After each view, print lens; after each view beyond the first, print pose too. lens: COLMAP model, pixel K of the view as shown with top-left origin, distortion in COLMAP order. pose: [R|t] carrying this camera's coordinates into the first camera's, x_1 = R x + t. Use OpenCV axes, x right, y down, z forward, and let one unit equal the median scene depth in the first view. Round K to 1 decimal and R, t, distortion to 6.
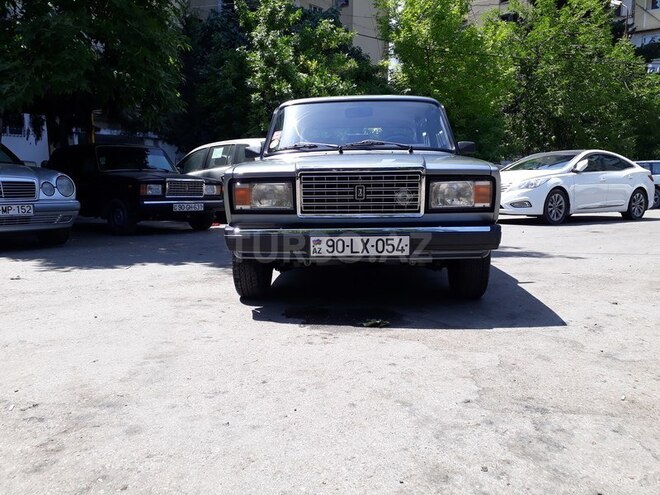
lens RADIAL K [[510.0, 0, 330.0], [0, 510.0, 247.5], [0, 0, 1]] dist [0.059718, 0.000342]
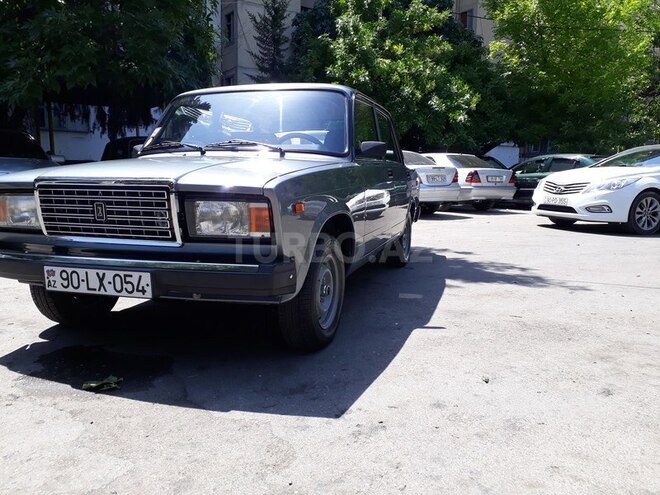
lens RADIAL K [[515.3, 0, 330.0], [0, 515.3, 247.5], [0, 0, 1]] dist [0.045750, 0.000644]
pose [[0.971440, 0.049190, -0.232131, 0.420390], [-0.044792, 0.998704, 0.024183, -0.064472], [0.233020, -0.013095, 0.972384, 0.233155]]
